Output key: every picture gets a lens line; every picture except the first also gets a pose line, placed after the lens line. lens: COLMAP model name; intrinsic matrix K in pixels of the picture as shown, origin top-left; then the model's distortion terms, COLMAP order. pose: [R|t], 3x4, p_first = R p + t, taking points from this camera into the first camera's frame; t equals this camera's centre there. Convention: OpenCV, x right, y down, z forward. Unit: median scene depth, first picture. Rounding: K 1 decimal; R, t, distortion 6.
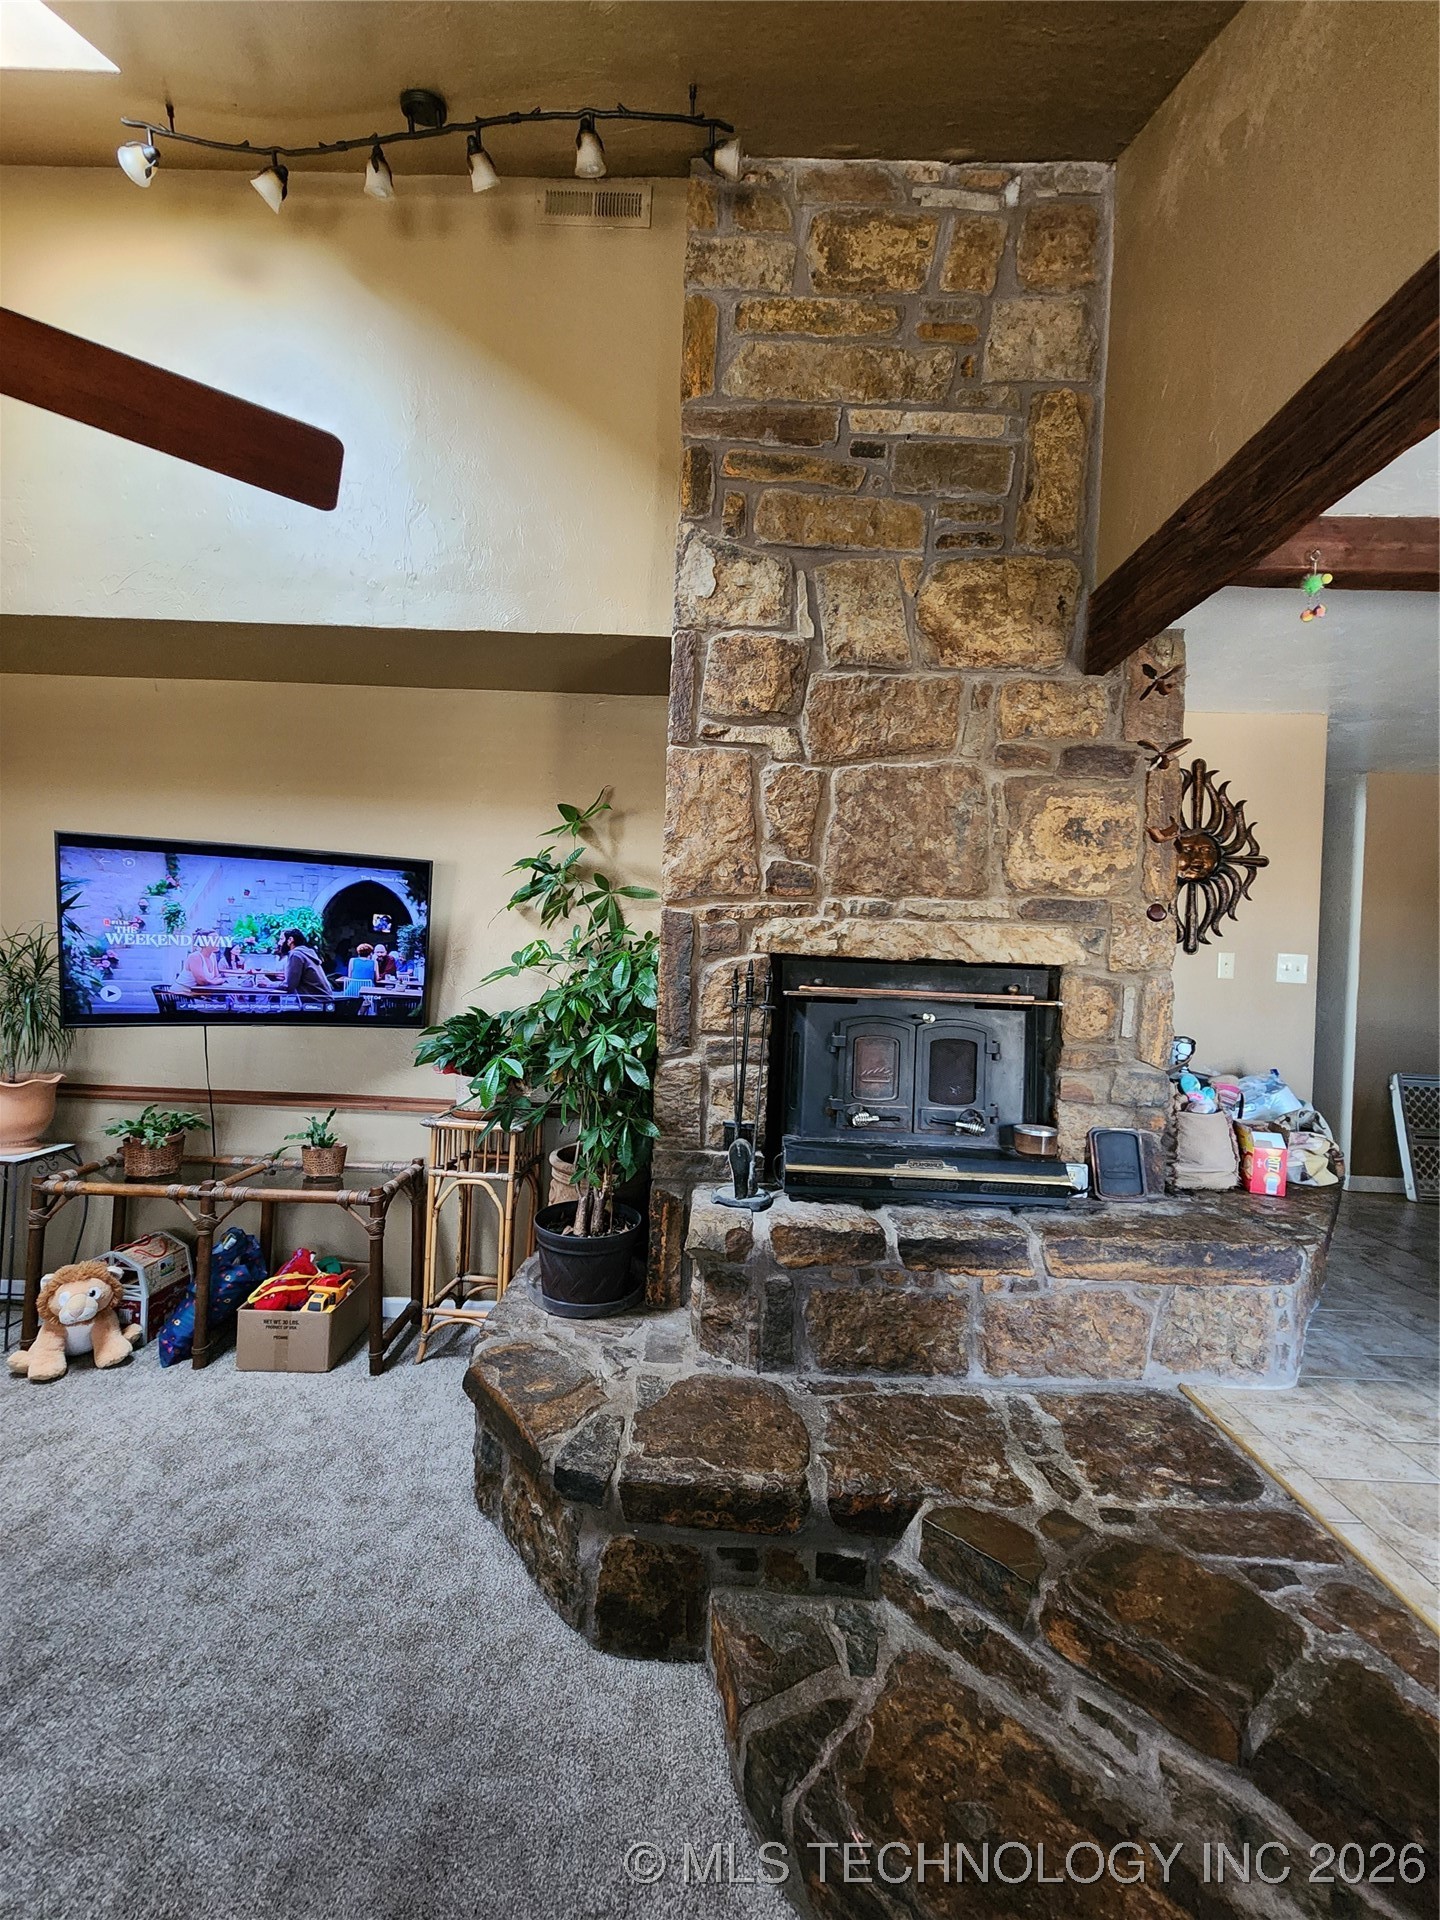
lens RADIAL K [[793.1, 0, 720.5], [0, 793.1, 958.8], [0, 0, 1]] dist [-0.003349, 0.002828]
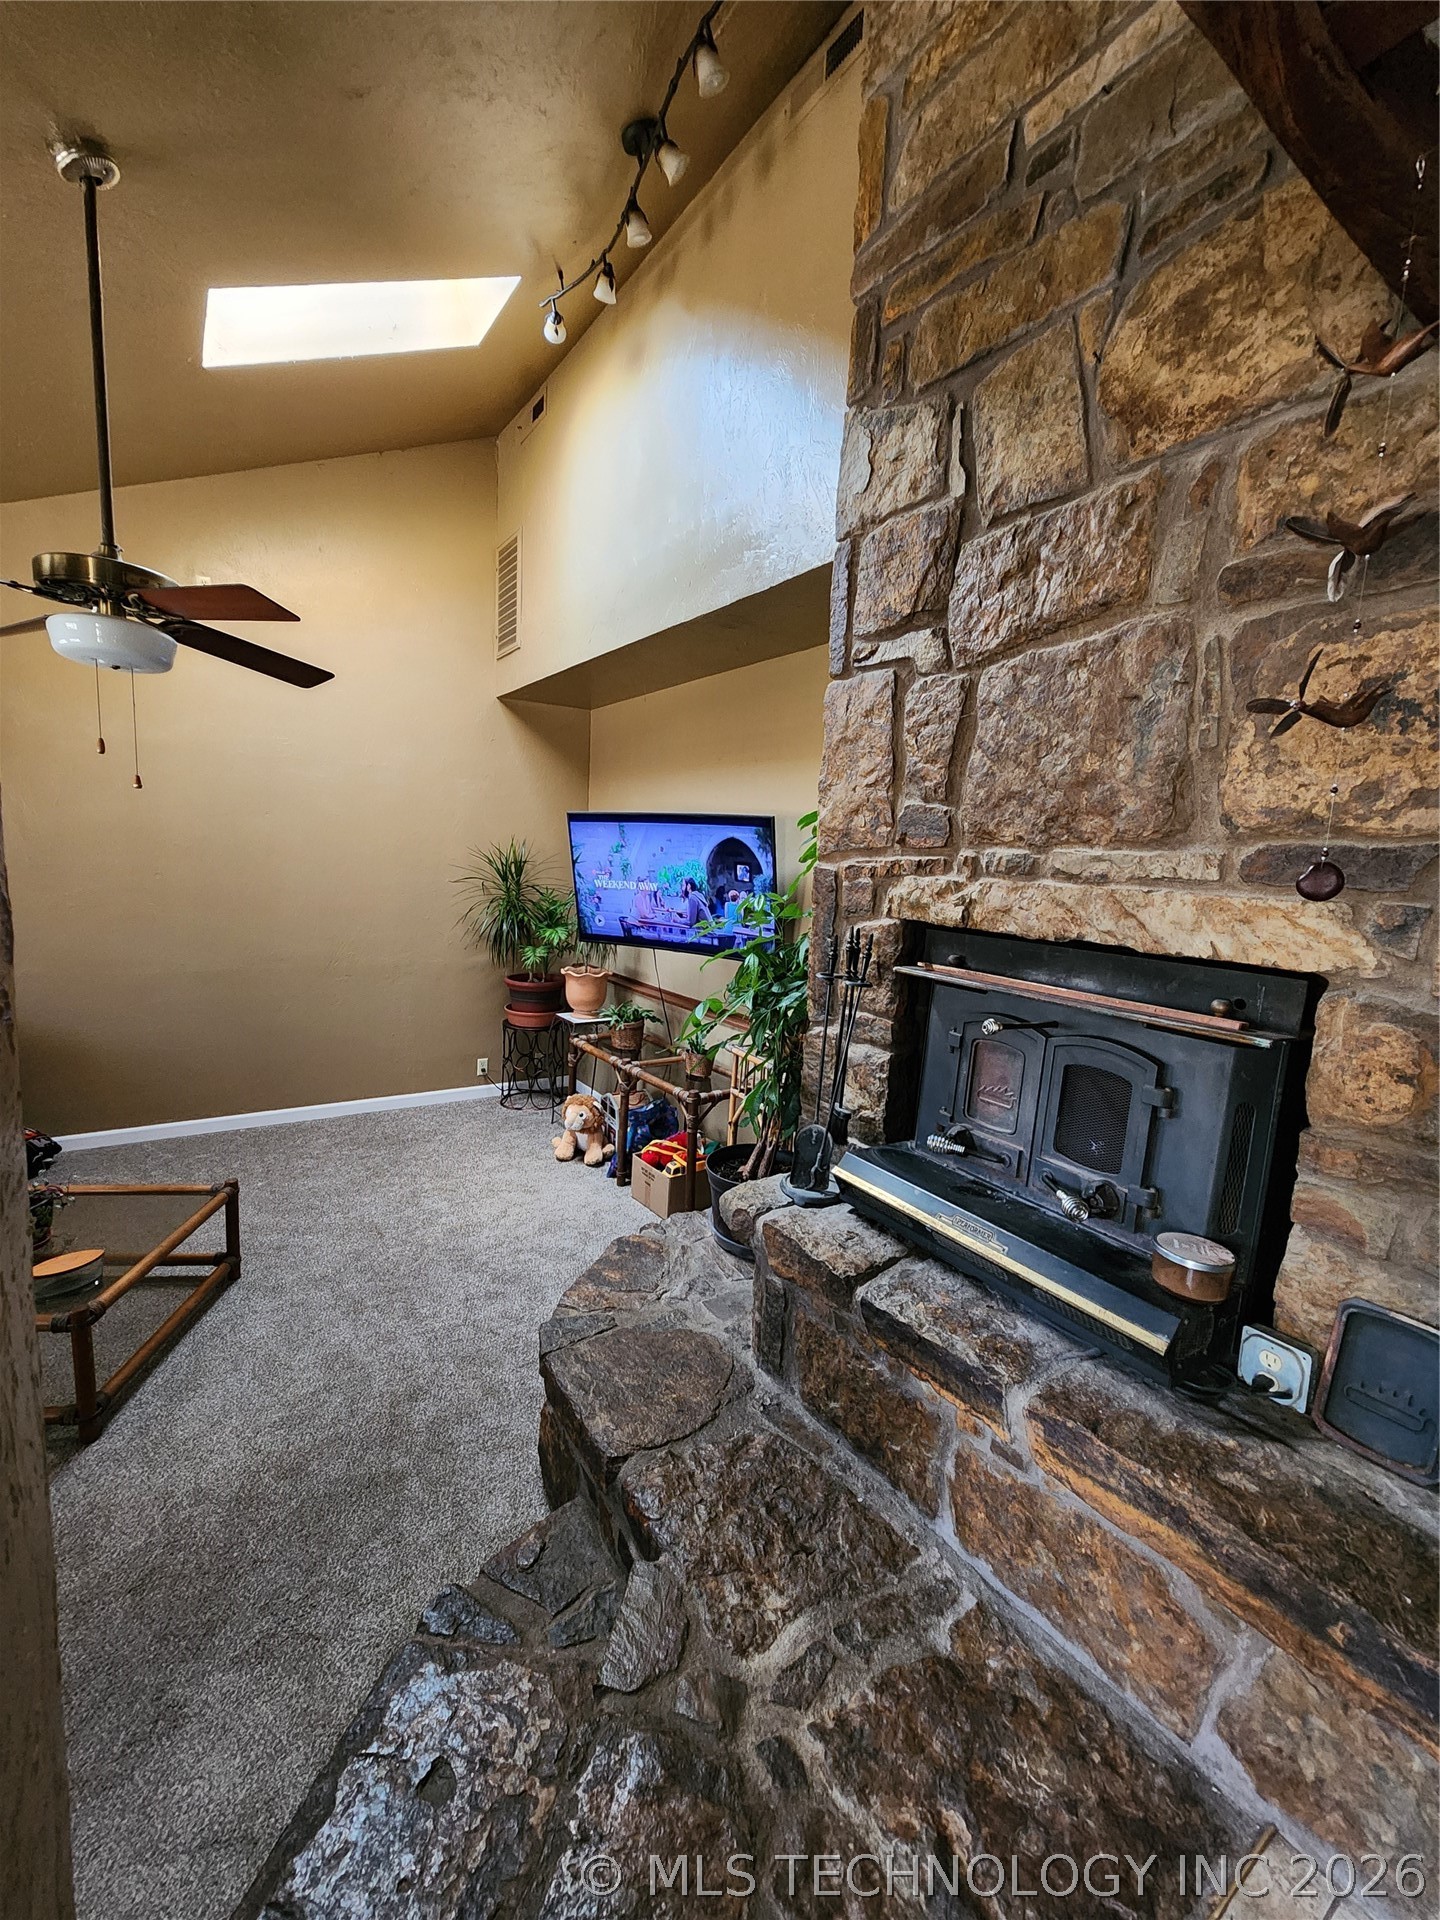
lens RADIAL K [[793.1, 0, 703.6], [0, 793.1, 955.5], [0, 0, 1]] dist [-0.003349, 0.002828]
pose [[0.560881, 0.093291, -0.822624, 0.628163], [-0.022198, 0.994968, 0.097702, -0.045315], [0.827599, -0.036538, 0.560129, 0.373594]]
